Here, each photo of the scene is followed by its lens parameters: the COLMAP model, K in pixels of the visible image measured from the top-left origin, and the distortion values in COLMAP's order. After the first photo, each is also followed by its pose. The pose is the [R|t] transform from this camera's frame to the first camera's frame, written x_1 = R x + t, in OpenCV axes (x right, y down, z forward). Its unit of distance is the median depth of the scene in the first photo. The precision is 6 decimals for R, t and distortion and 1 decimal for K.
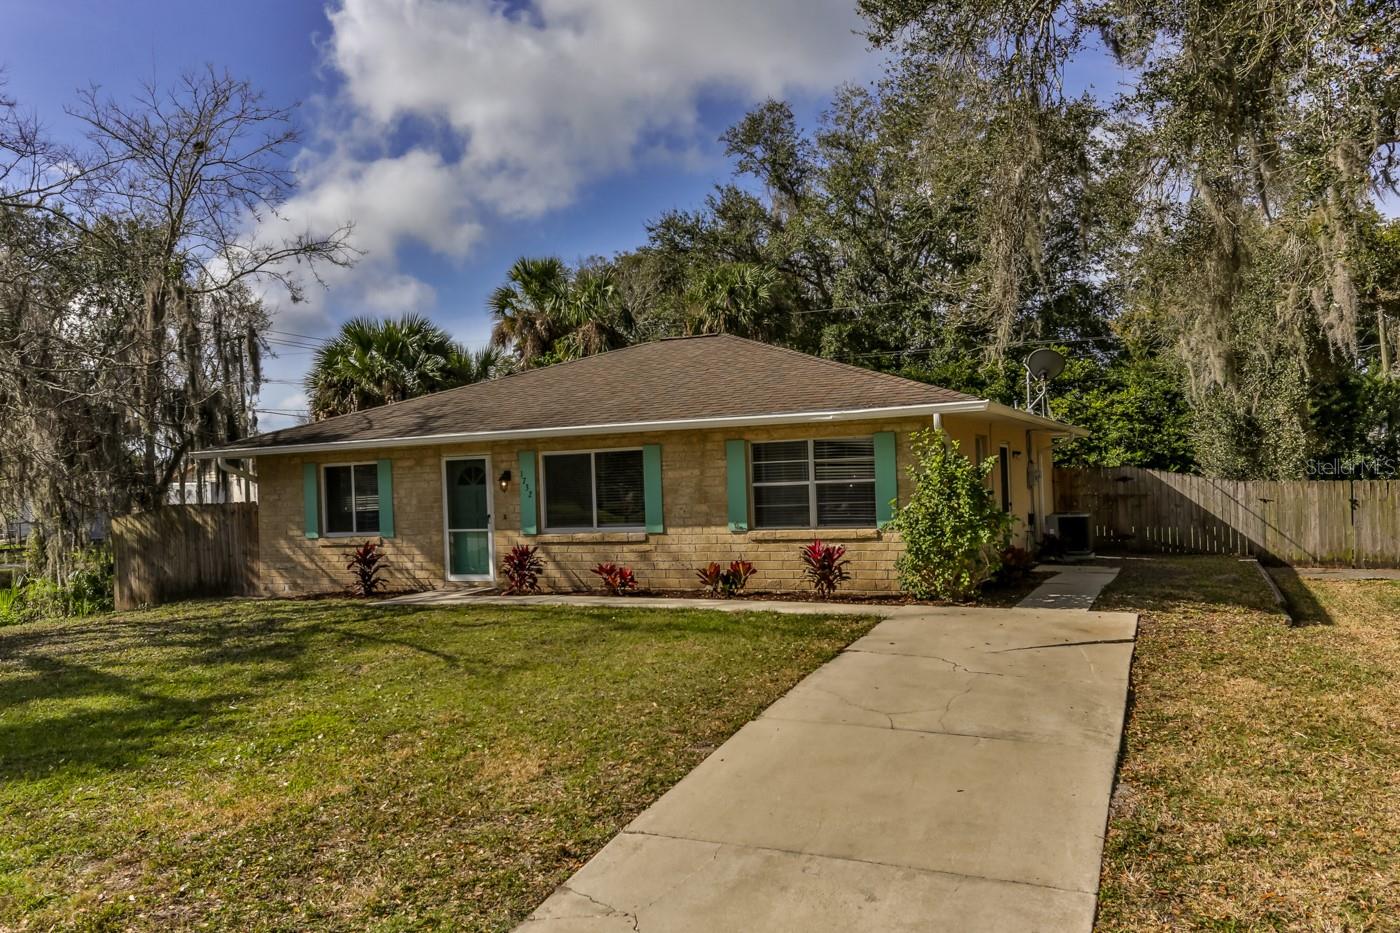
lens RADIAL K [[1144.6, 0, 631.1], [0, 1144.6, 469.9], [0, 0, 1]] dist [-0.005983, -0.003103]
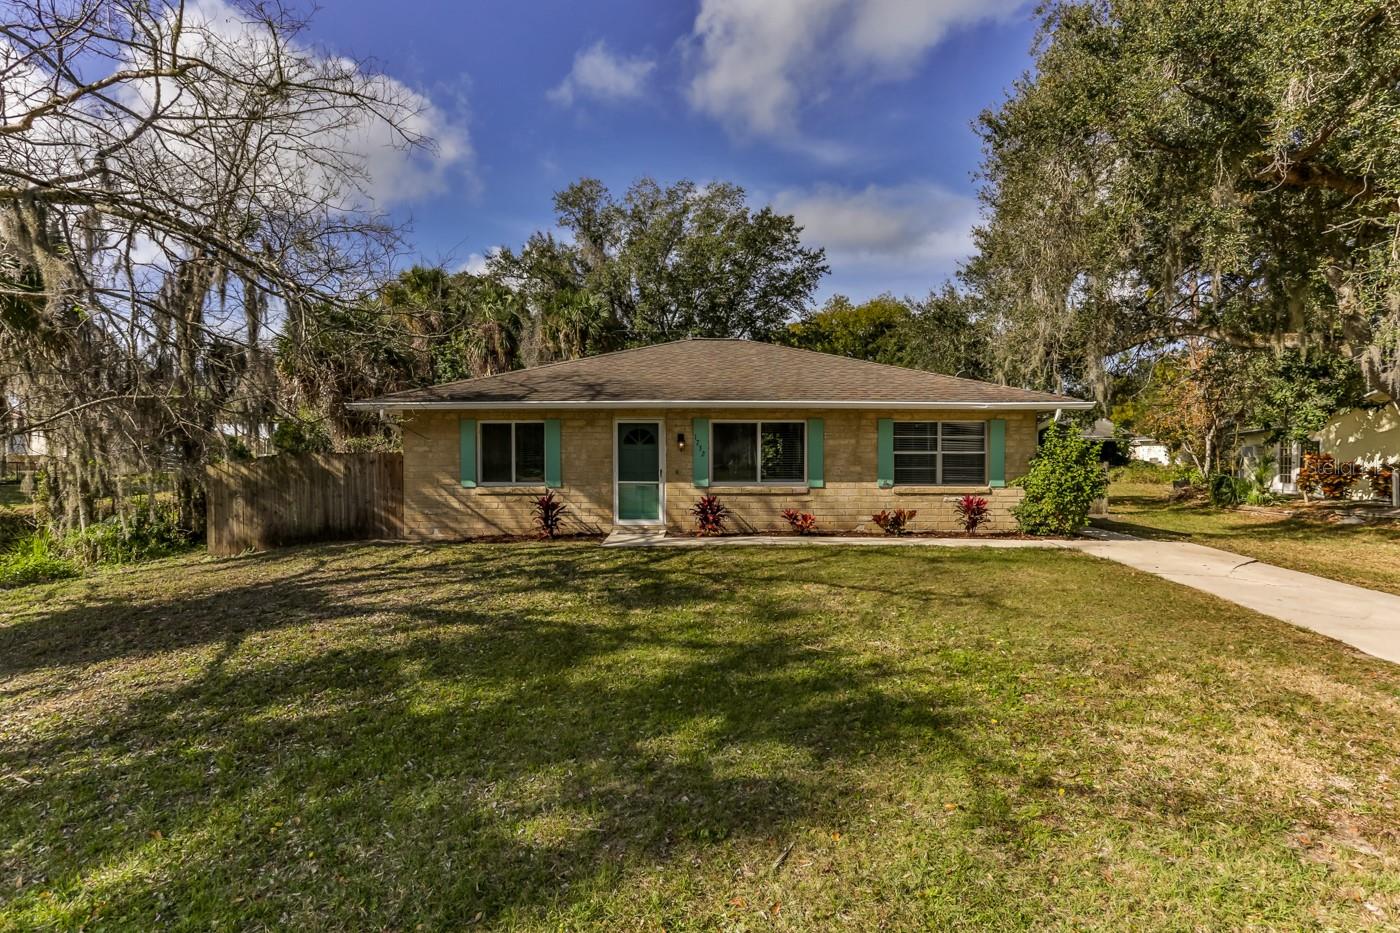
lens RADIAL K [[771.0, 0, 700.0], [0, 771.0, 466.5], [0, 0, 1]] dist [-0.051660, 0.049224]
pose [[0.899762, 0.026682, 0.435564, -0.450062], [-0.039089, 0.999044, 0.019548, 0.018752], [-0.434626, -0.034615, 0.899946, 0.256565]]
